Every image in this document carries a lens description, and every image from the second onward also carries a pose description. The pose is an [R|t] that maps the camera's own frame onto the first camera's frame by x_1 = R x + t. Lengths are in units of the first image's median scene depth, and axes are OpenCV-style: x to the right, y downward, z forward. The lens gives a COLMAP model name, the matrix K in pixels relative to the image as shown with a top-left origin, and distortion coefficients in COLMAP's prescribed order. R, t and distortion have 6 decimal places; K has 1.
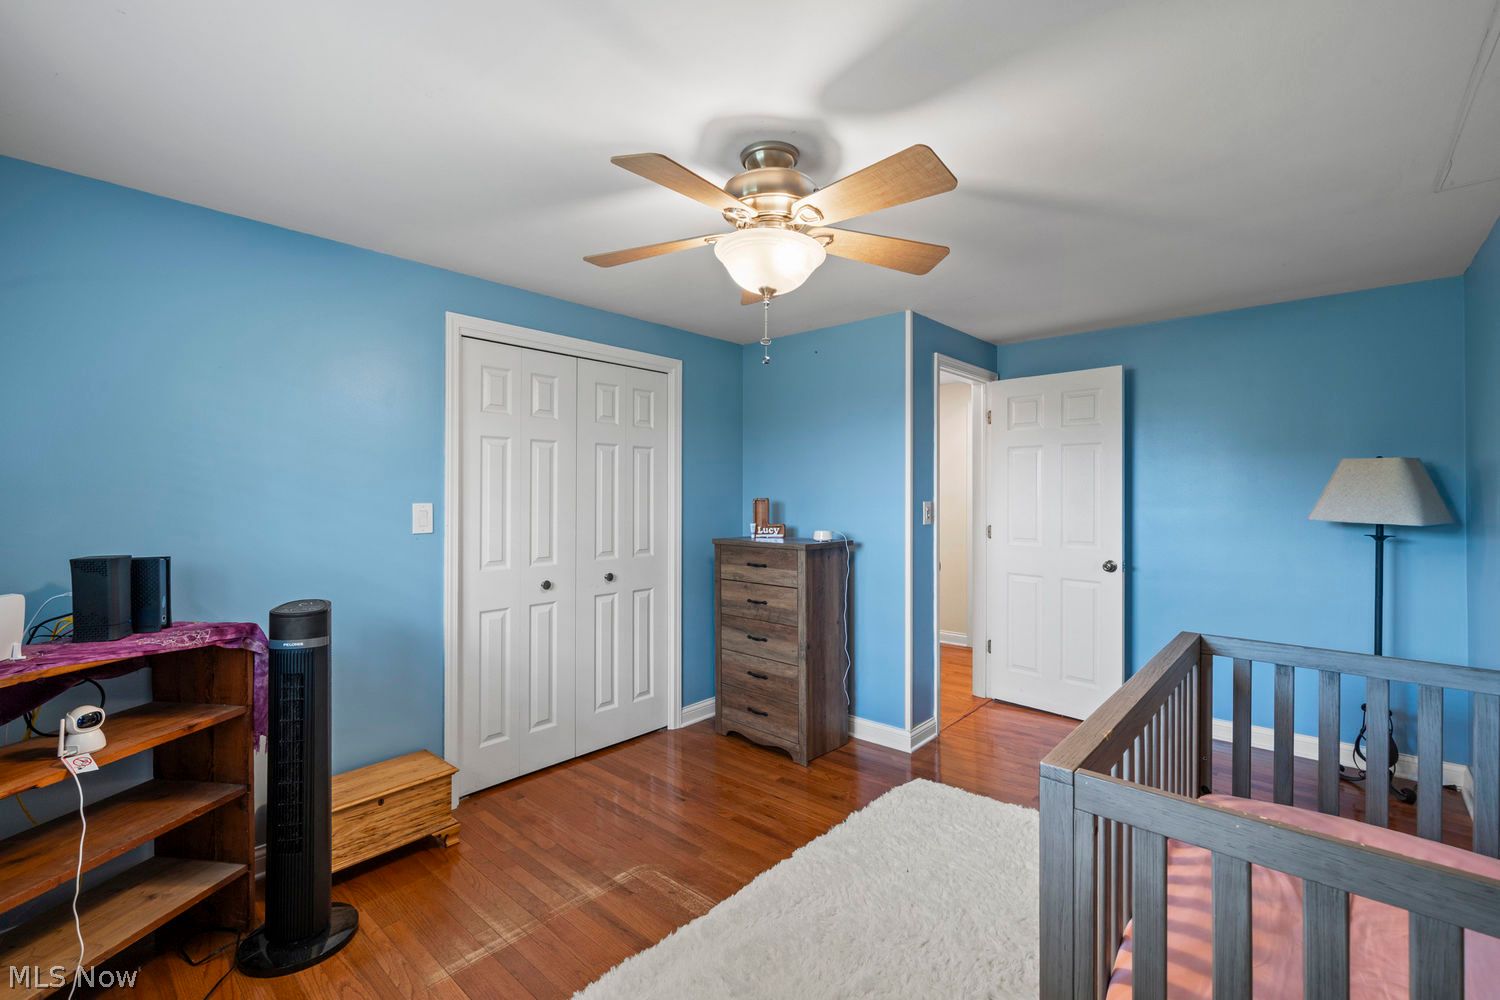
lens RADIAL K [[650.5, 0, 748.2], [0, 650.5, 506.2], [0, 0, 1]] dist [0.002895, 0.000837]
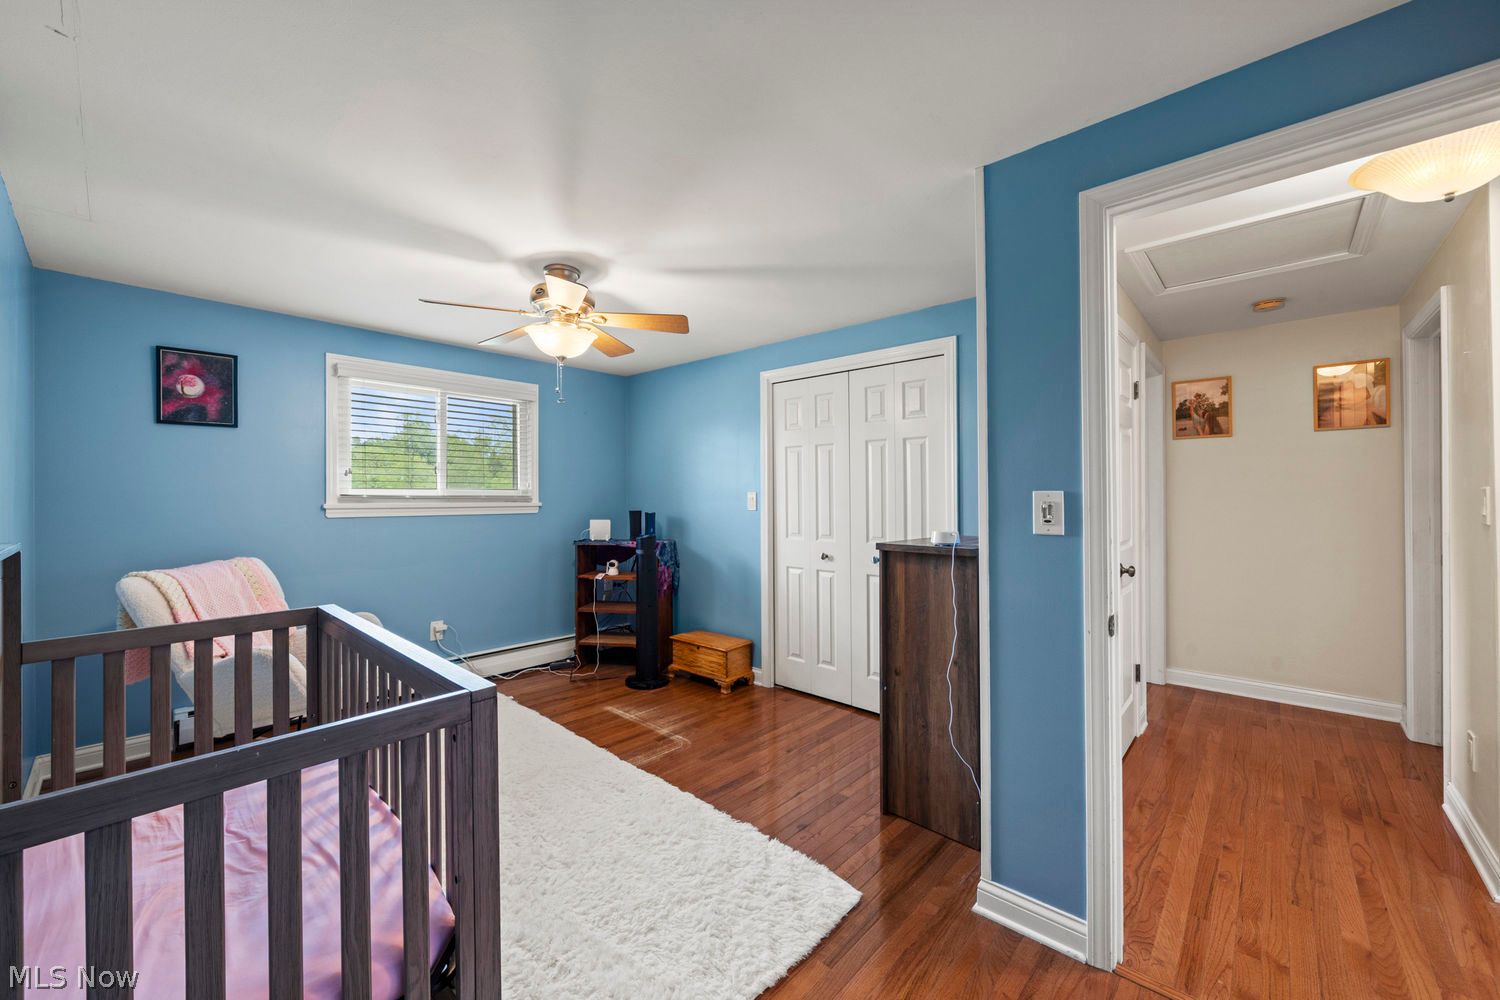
lens RADIAL K [[577.1, 0, 726.1], [0, 577.1, 497.2], [0, 0, 1]] dist [0.000687, 0.000076]
pose [[-0.029973, 0.008634, -0.999513, 1.083535], [-0.010529, 0.999904, 0.008953, -0.004386], [0.999495, 0.010792, -0.029879, 1.086725]]
